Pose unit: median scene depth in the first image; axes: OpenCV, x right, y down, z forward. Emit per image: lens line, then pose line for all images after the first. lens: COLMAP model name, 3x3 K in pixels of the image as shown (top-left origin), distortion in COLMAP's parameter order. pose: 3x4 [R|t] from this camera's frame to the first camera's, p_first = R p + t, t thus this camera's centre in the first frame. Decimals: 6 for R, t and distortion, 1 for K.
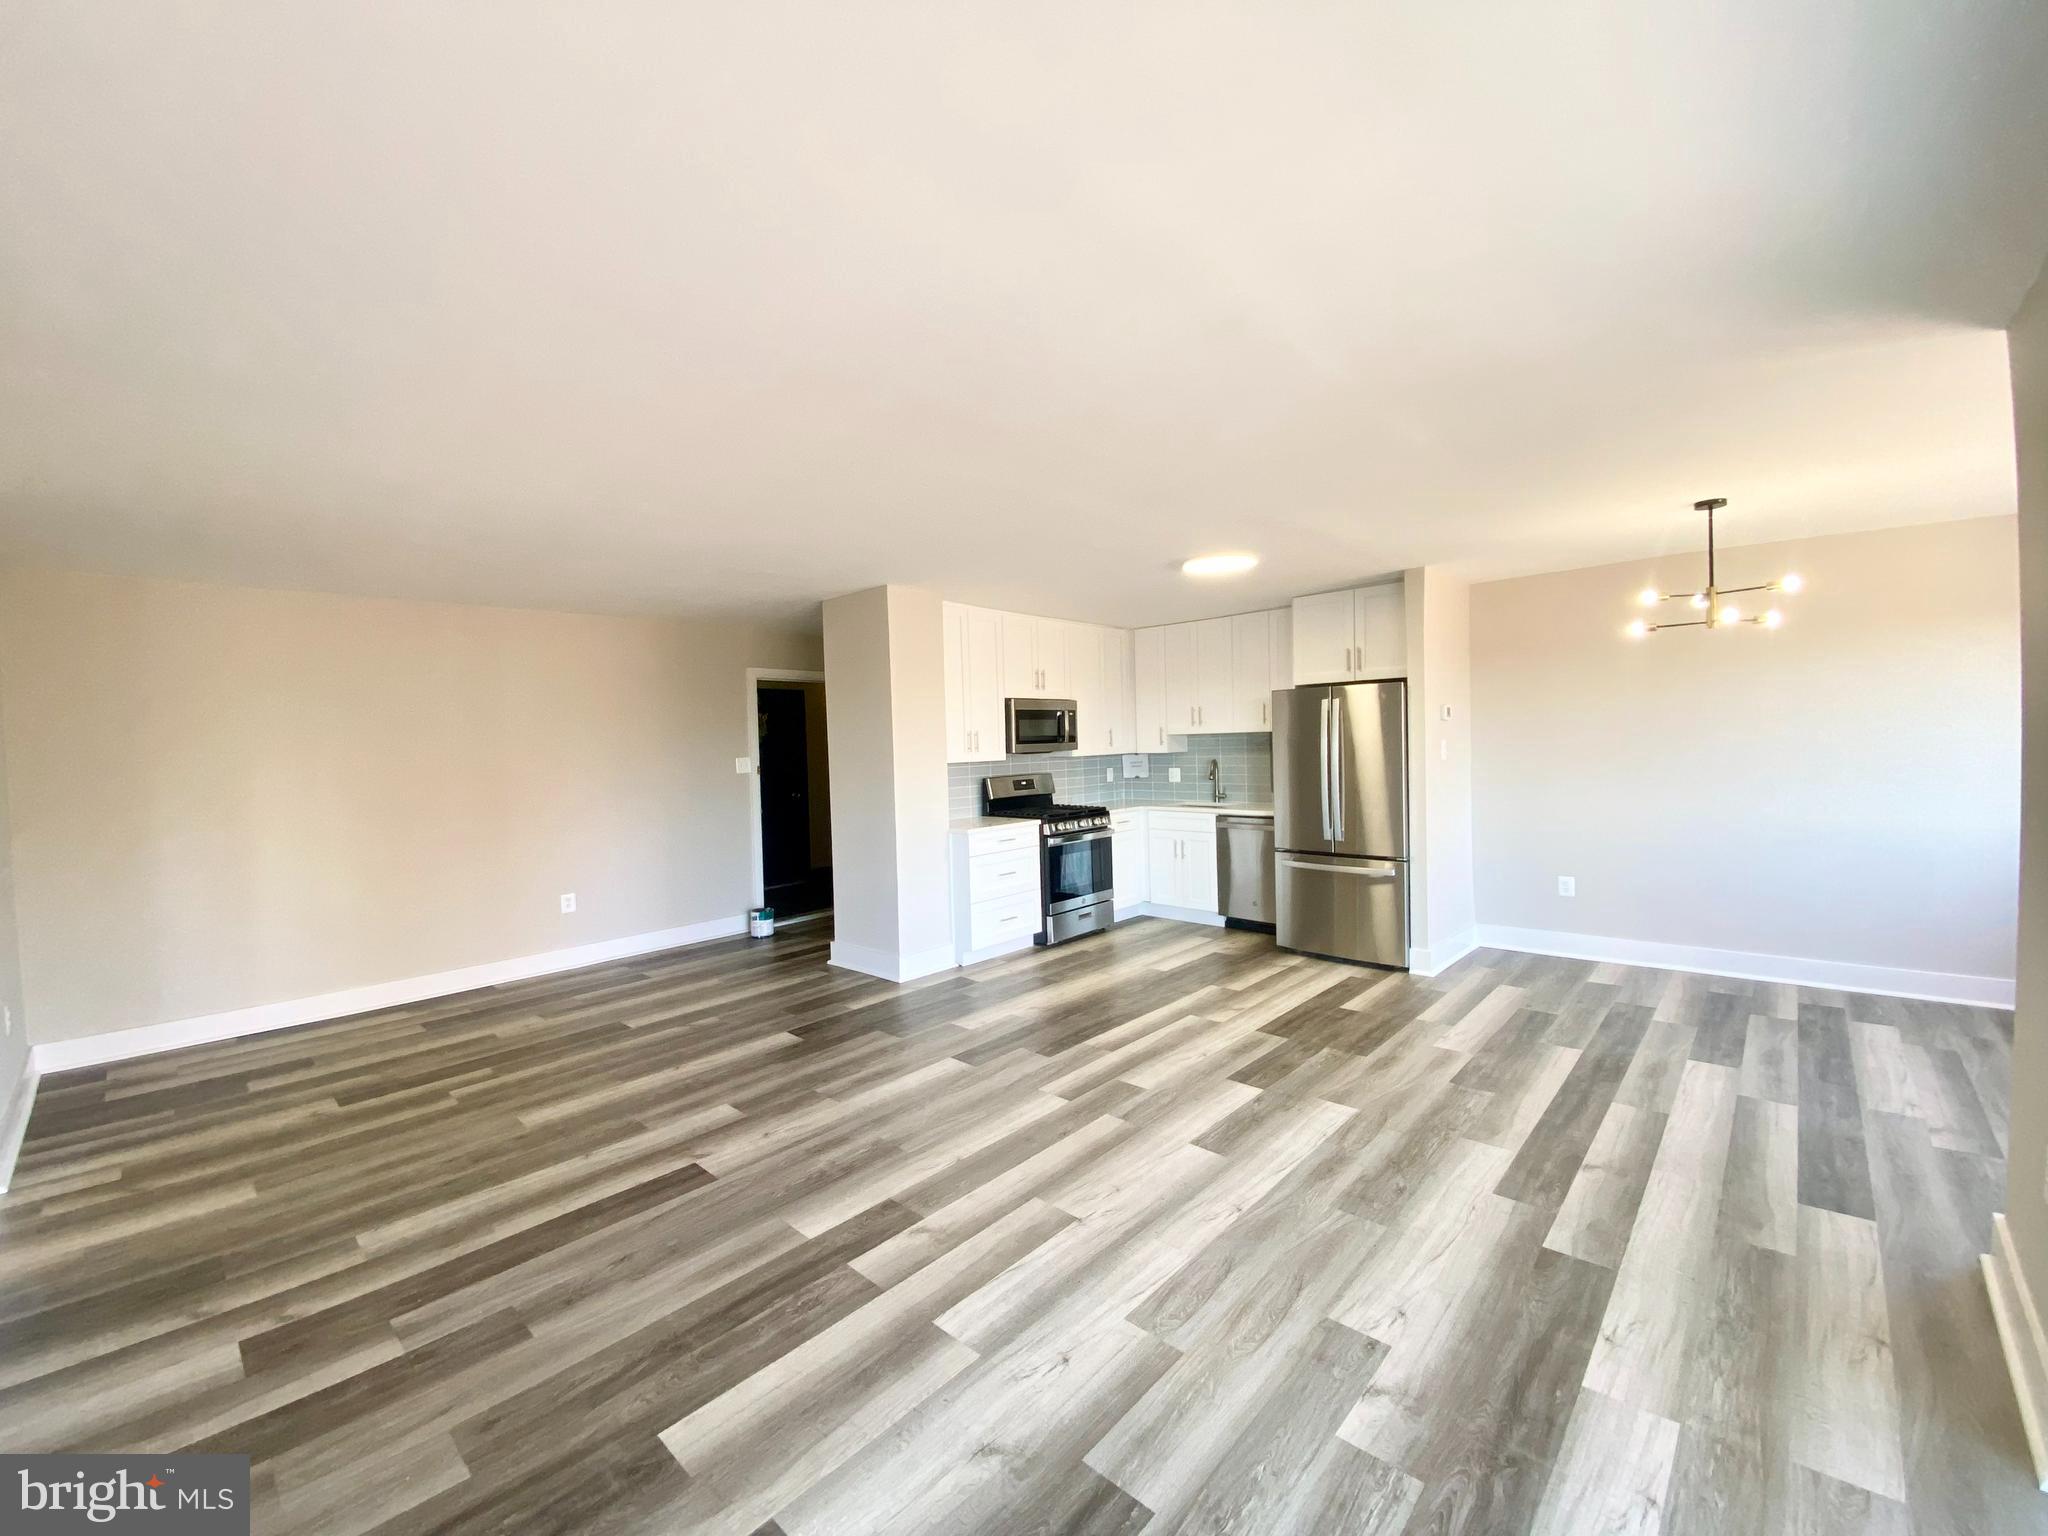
lens RADIAL K [[823.1, 0, 1018.8], [0, 823.1, 768.9], [0, 0, 1]] dist [0.032847, -0.025901]
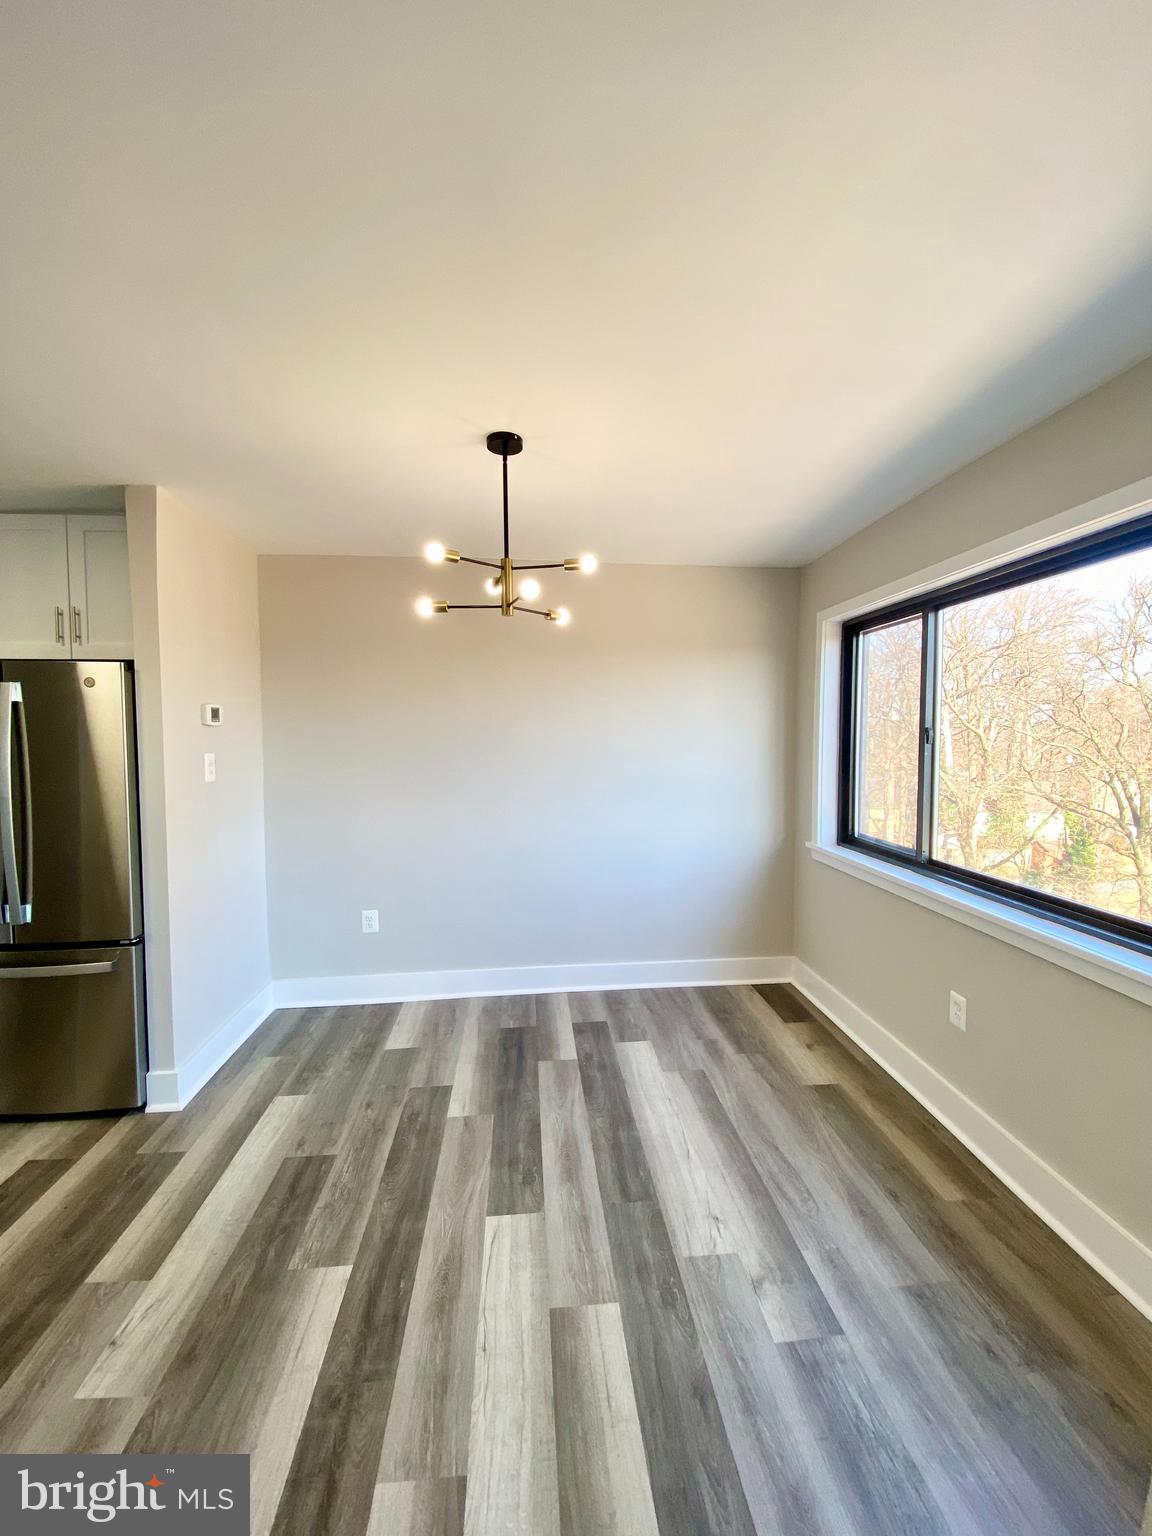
lens RADIAL K [[620.6, 0, 580.3], [0, 620.6, 763.8], [0, 0, 1]] dist [0.021475, -0.022037]
pose [[0.666115, -0.011208, 0.745765, 0.423754], [0.012244, 0.999917, 0.004091, -0.030334], [-0.745749, 0.006406, 0.666196, 0.530008]]
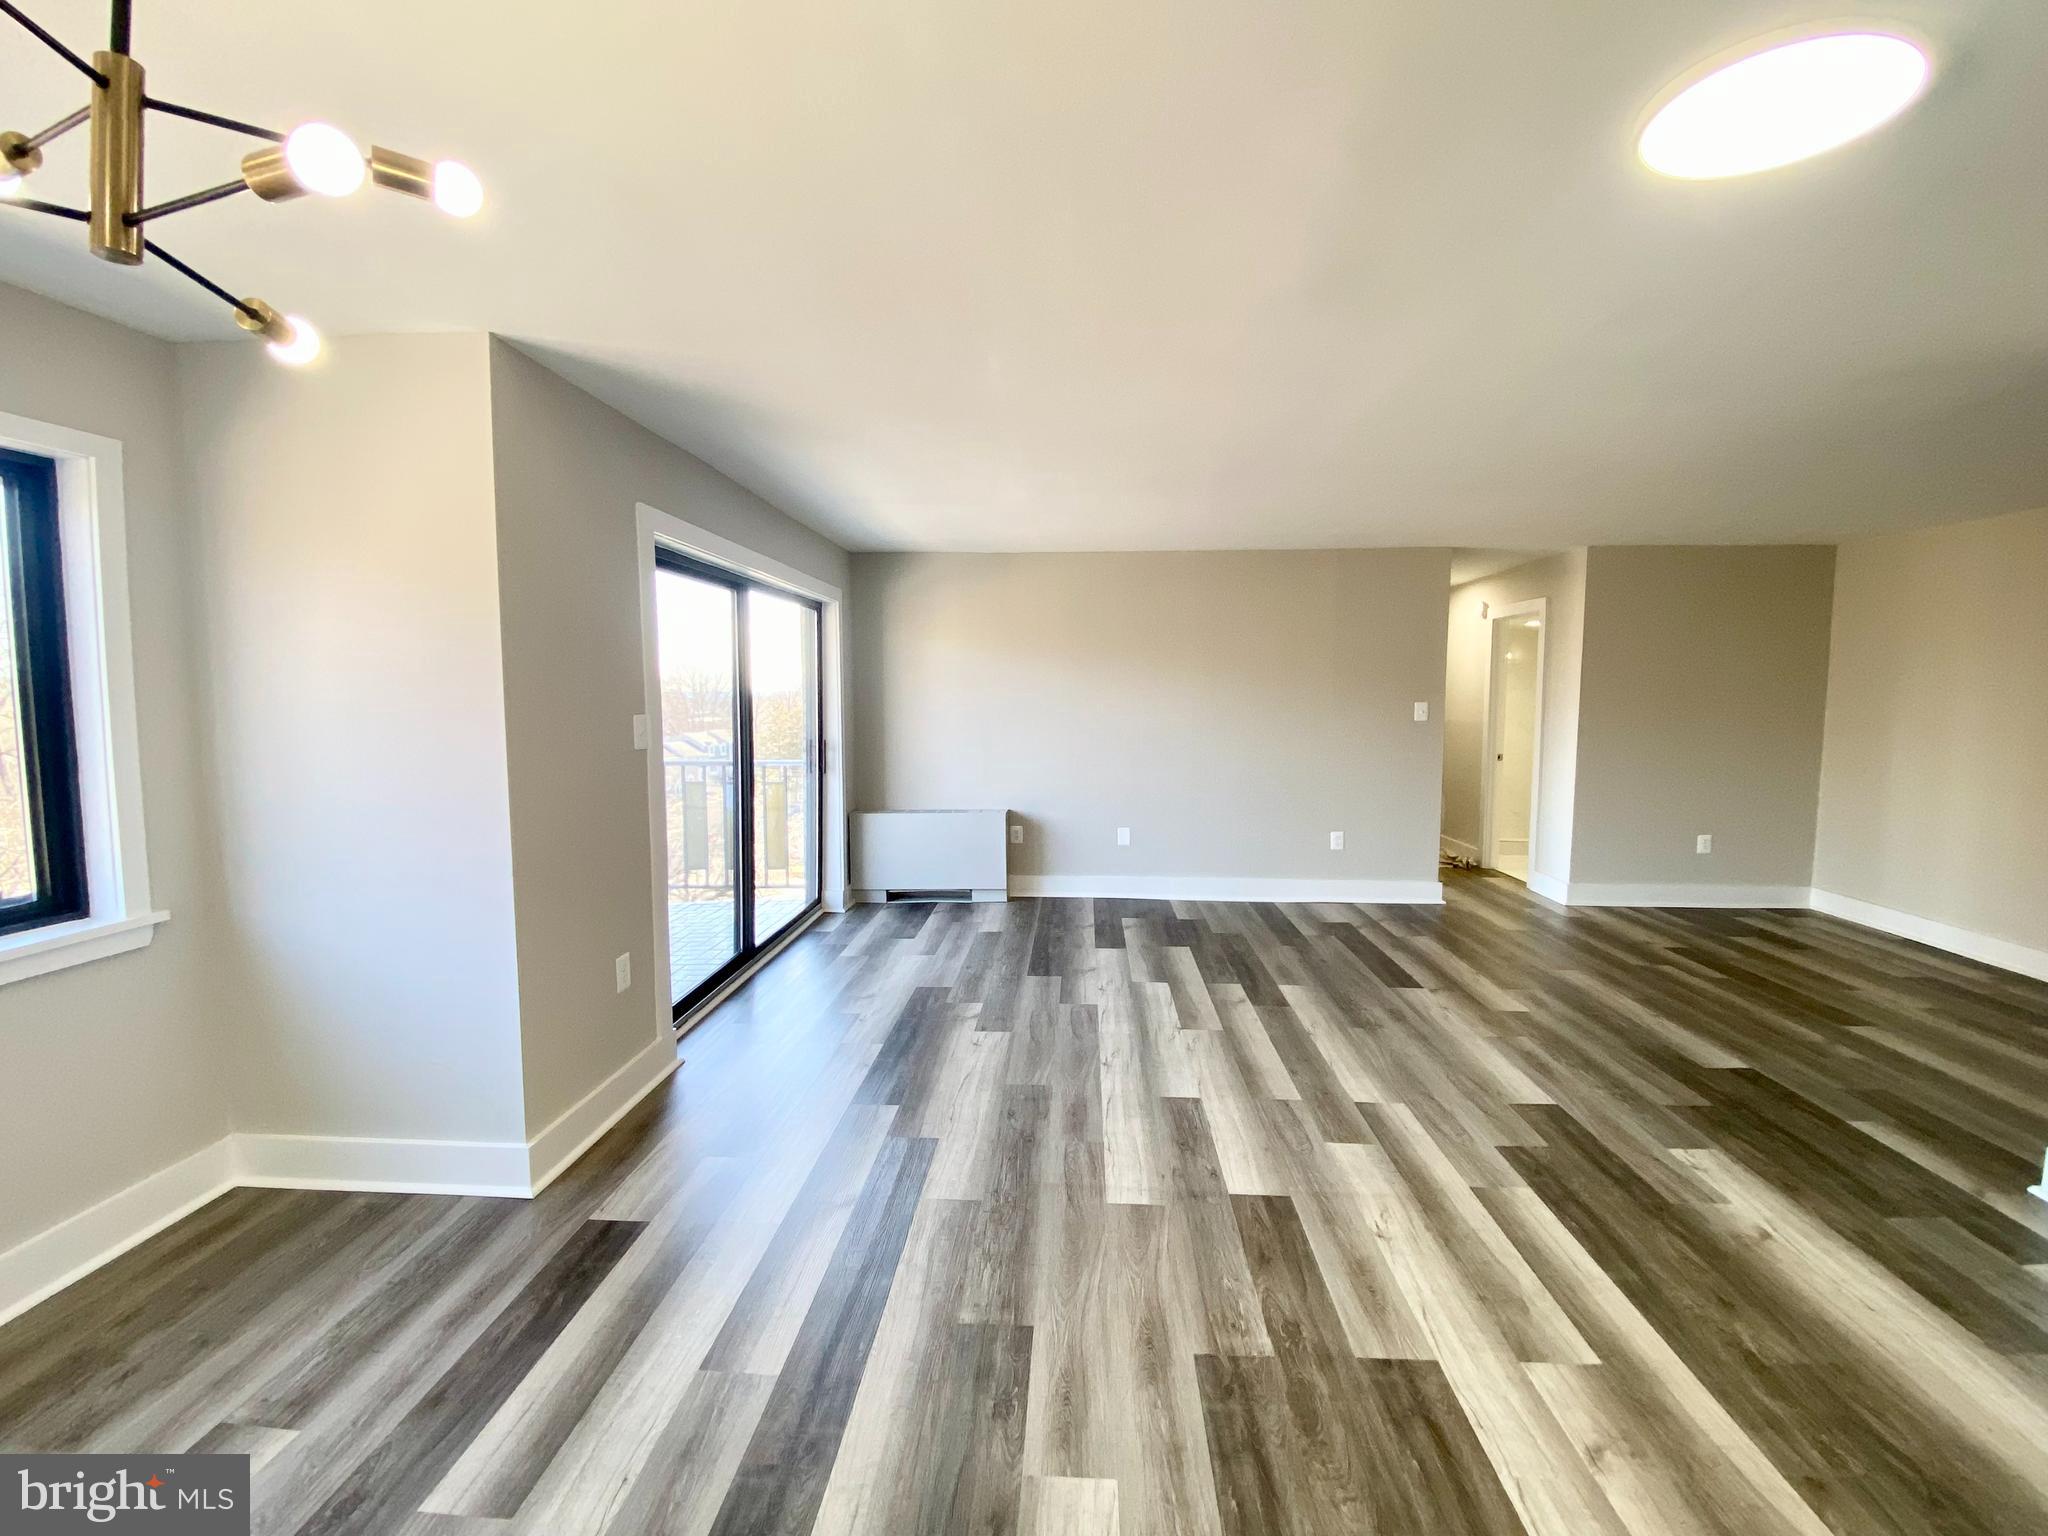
lens RADIAL K [[865.9, 0, 1047.0], [0, 865.9, 758.5], [0, 0, 1]] dist [0.034091, -0.028531]
pose [[-0.759120, 0.077054, -0.646374, 0.745932], [-0.003973, 0.992402, 0.122970, -0.063568], [0.650939, 0.095917, -0.753046, 1.224052]]
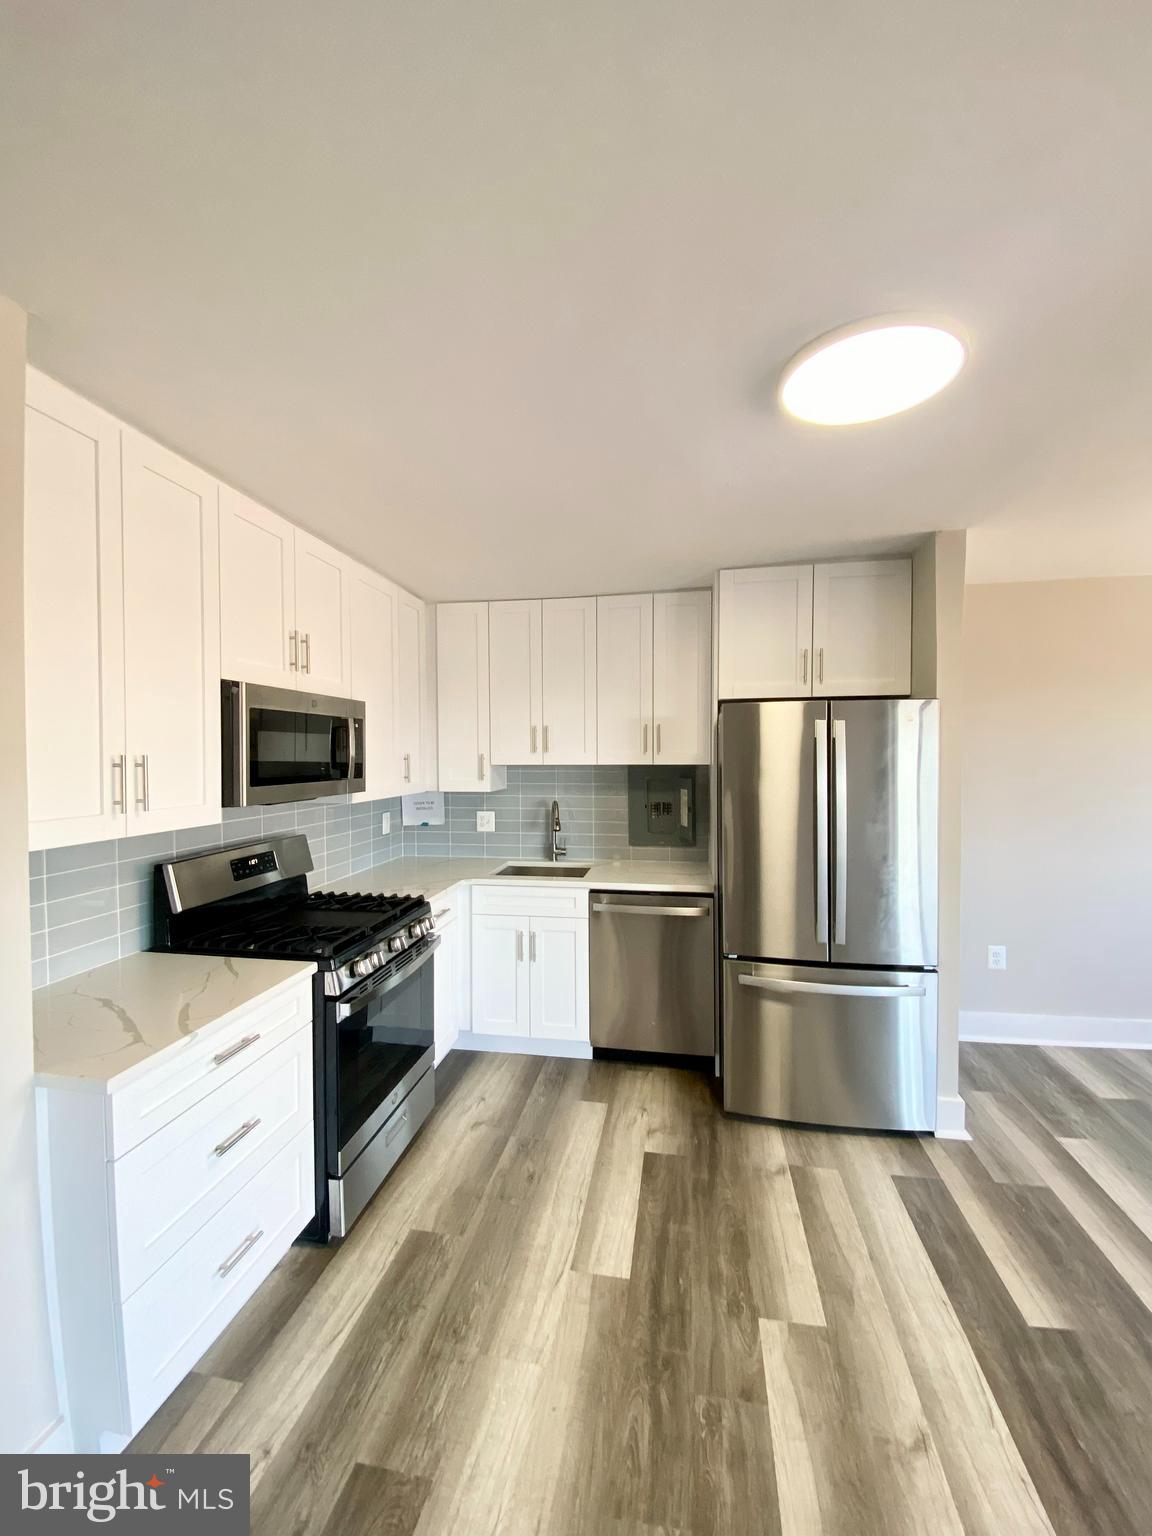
lens RADIAL K [[617.3, 0, 579.0], [0, 617.3, 764.0], [0, 0, 1]] dist [0.032847, -0.025901]
pose [[0.836619, 0.012434, 0.547644, -0.056968], [0.001414, 0.999690, -0.024857, -0.050146], [-0.547783, 0.021570, 0.836342, 0.921836]]
